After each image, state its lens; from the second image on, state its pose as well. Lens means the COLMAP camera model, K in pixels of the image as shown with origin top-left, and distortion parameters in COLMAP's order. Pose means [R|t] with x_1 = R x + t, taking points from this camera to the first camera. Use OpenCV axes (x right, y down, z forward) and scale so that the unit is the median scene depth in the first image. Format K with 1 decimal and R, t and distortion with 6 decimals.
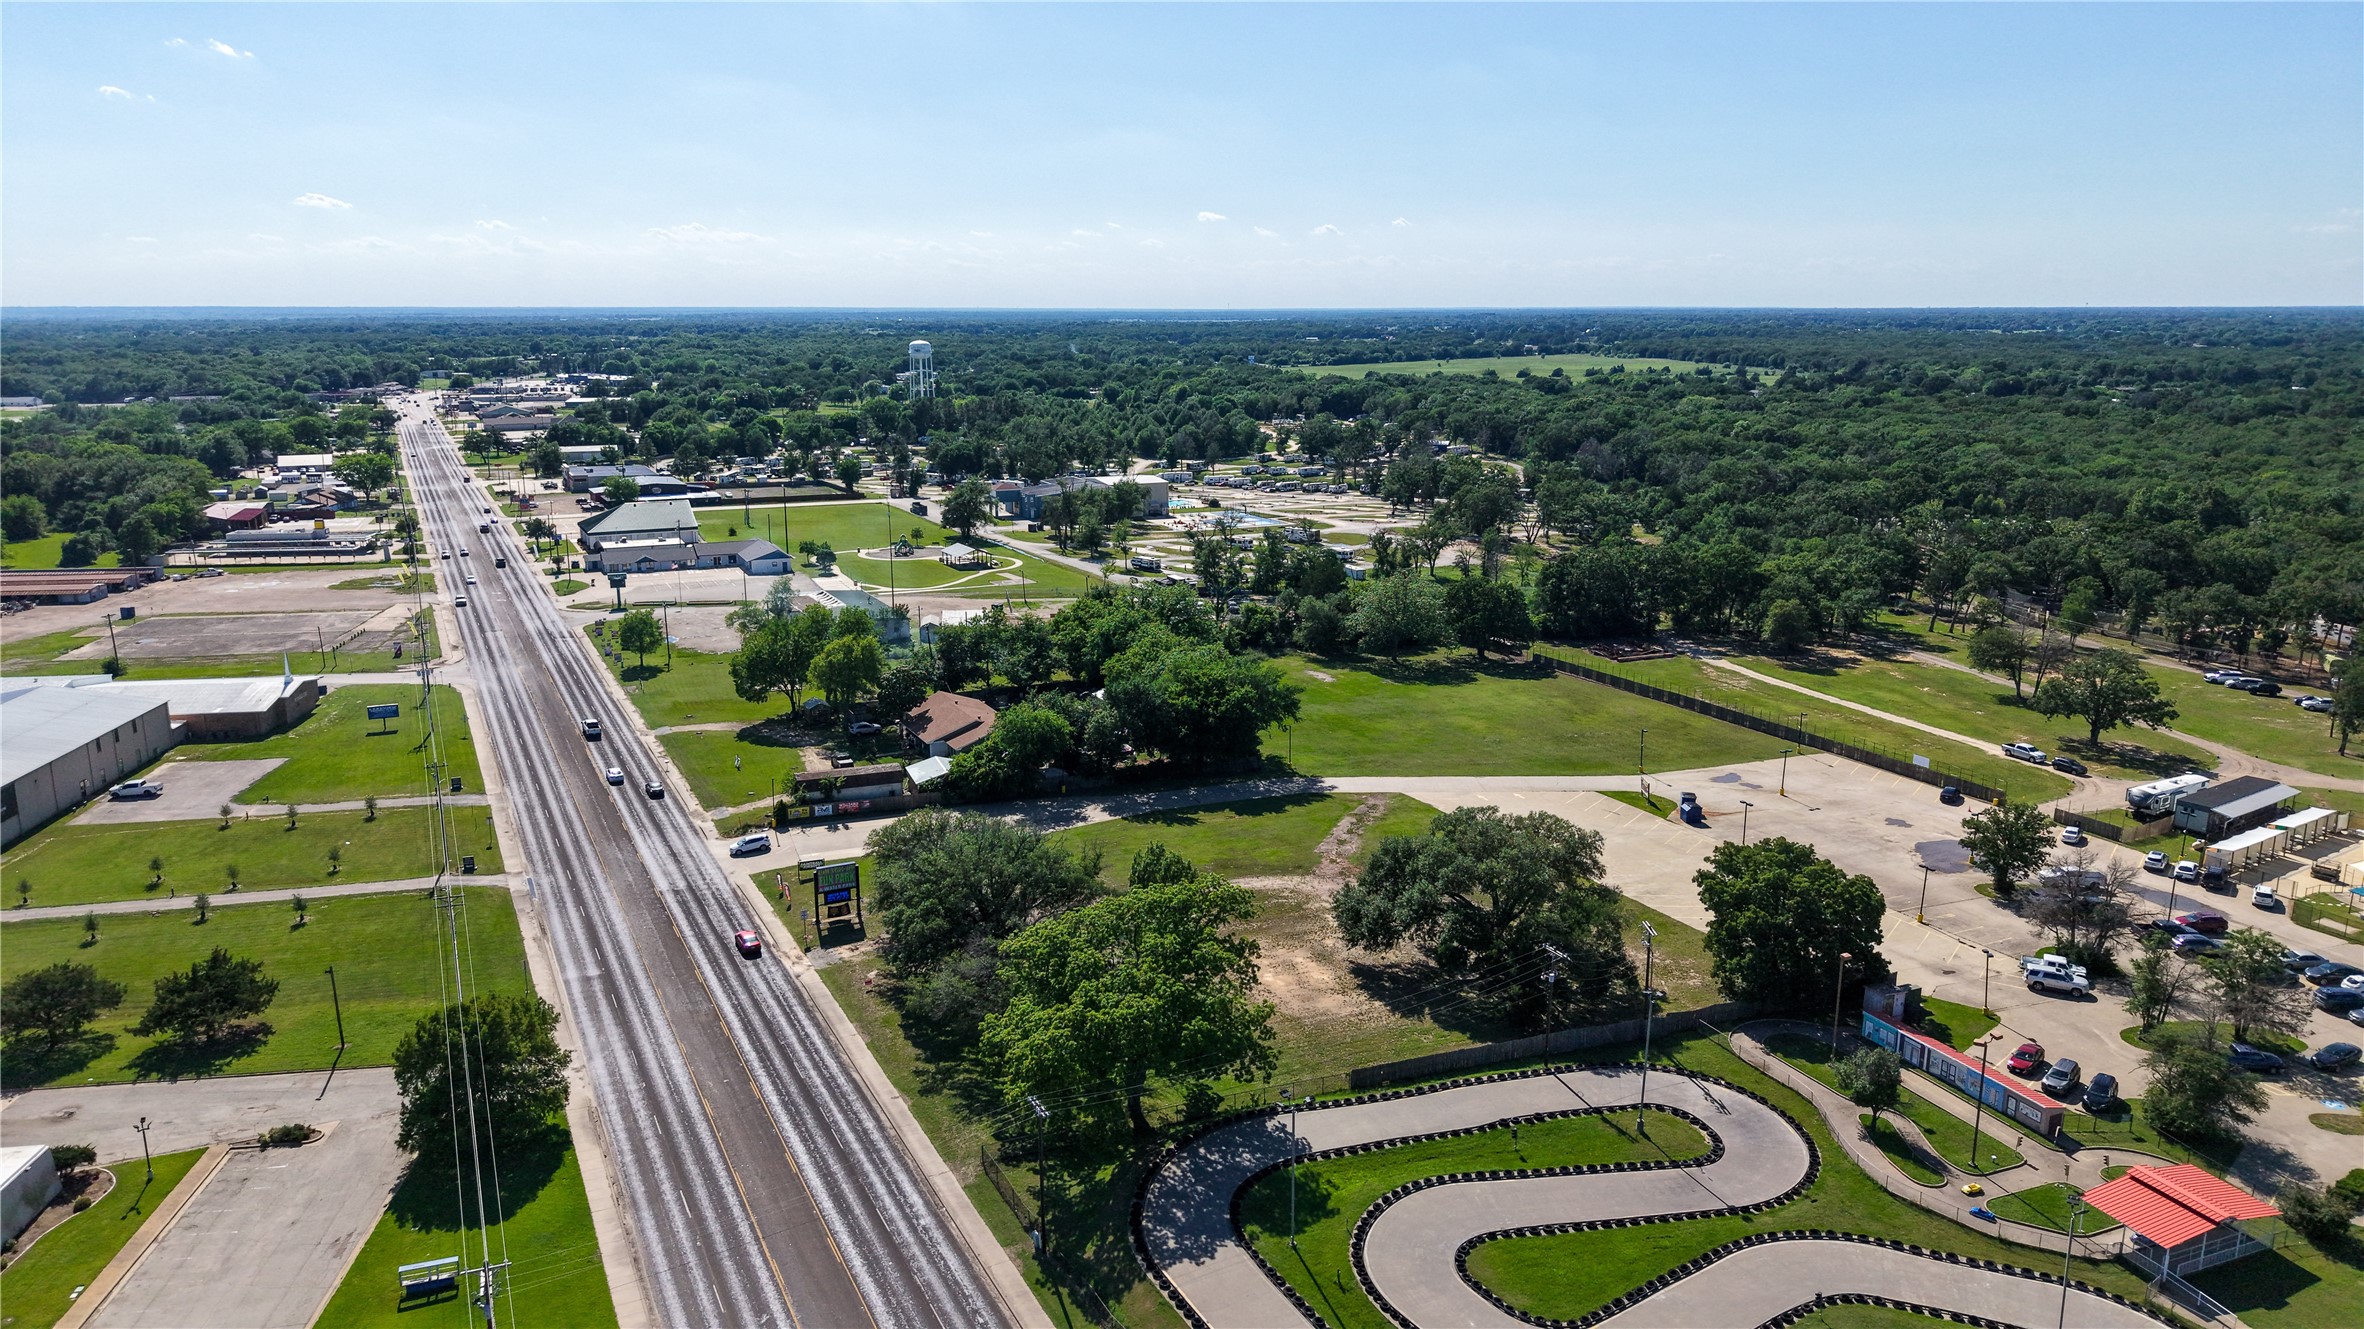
lens RADIAL K [[1578.0, 0, 1182.0], [0, 1578.0, 664.5], [0, 0, 1]] dist [0.036491, -0.054730]
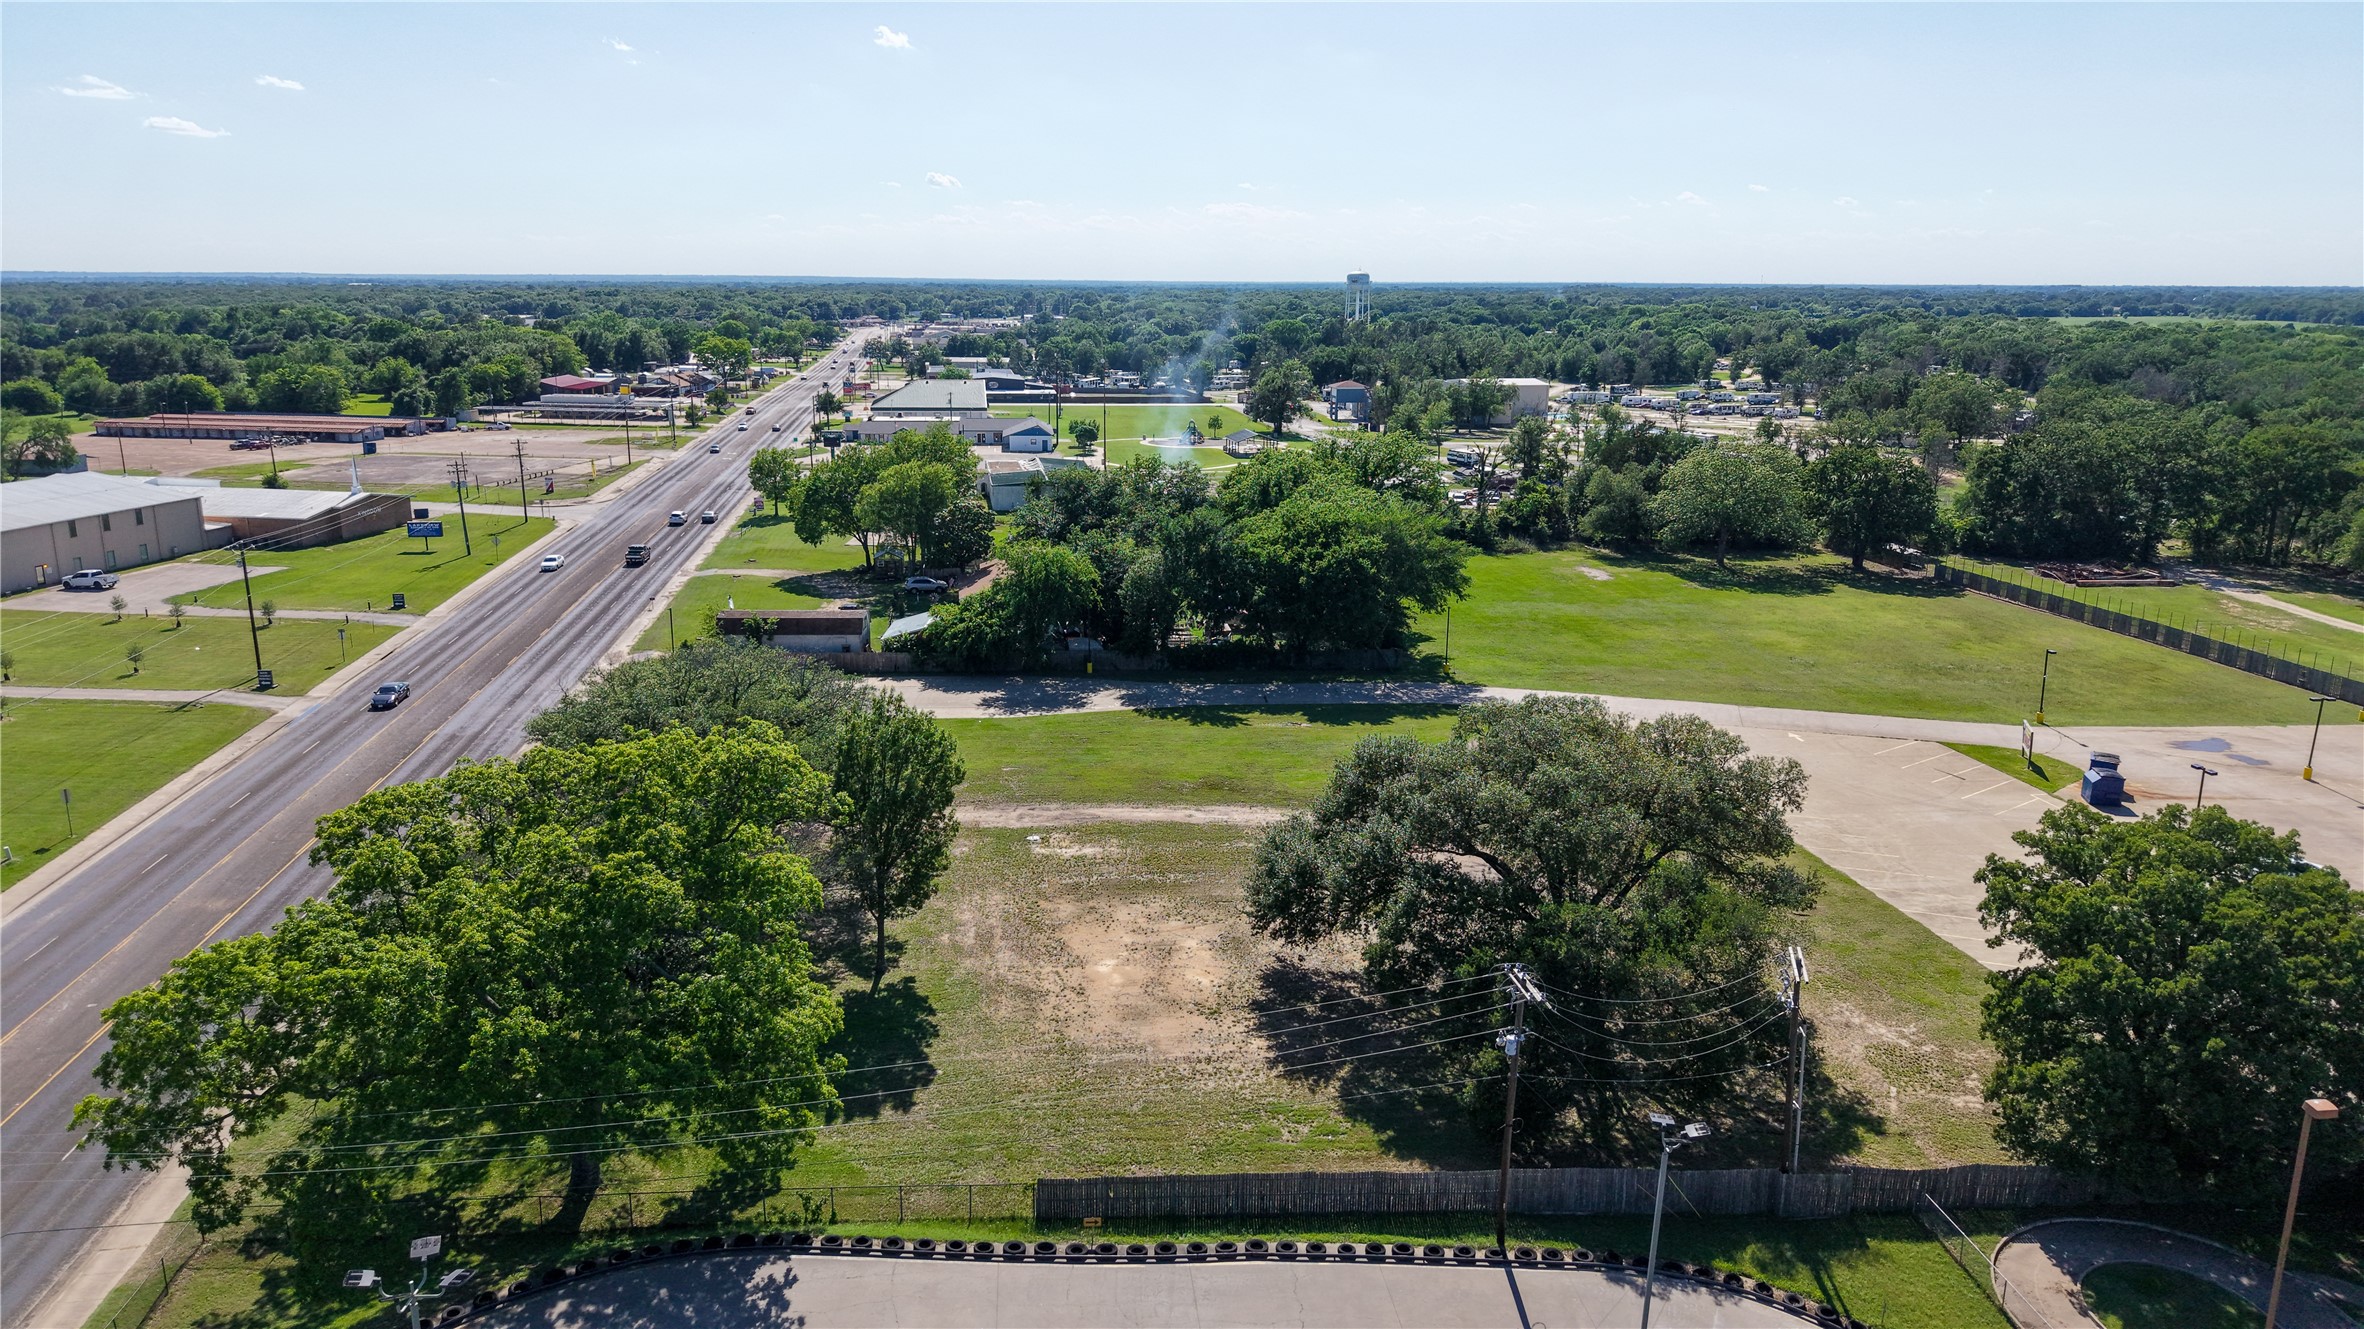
lens RADIAL K [[1578.0, 0, 1182.0], [0, 1578.0, 664.5], [0, 0, 1]] dist [0.036491, -0.054730]
pose [[0.950289, 0.079030, -0.301173, 0.183053], [-0.074799, 0.996871, 0.025573, 0.062065], [0.302251, -0.001774, 0.953227, 0.384396]]
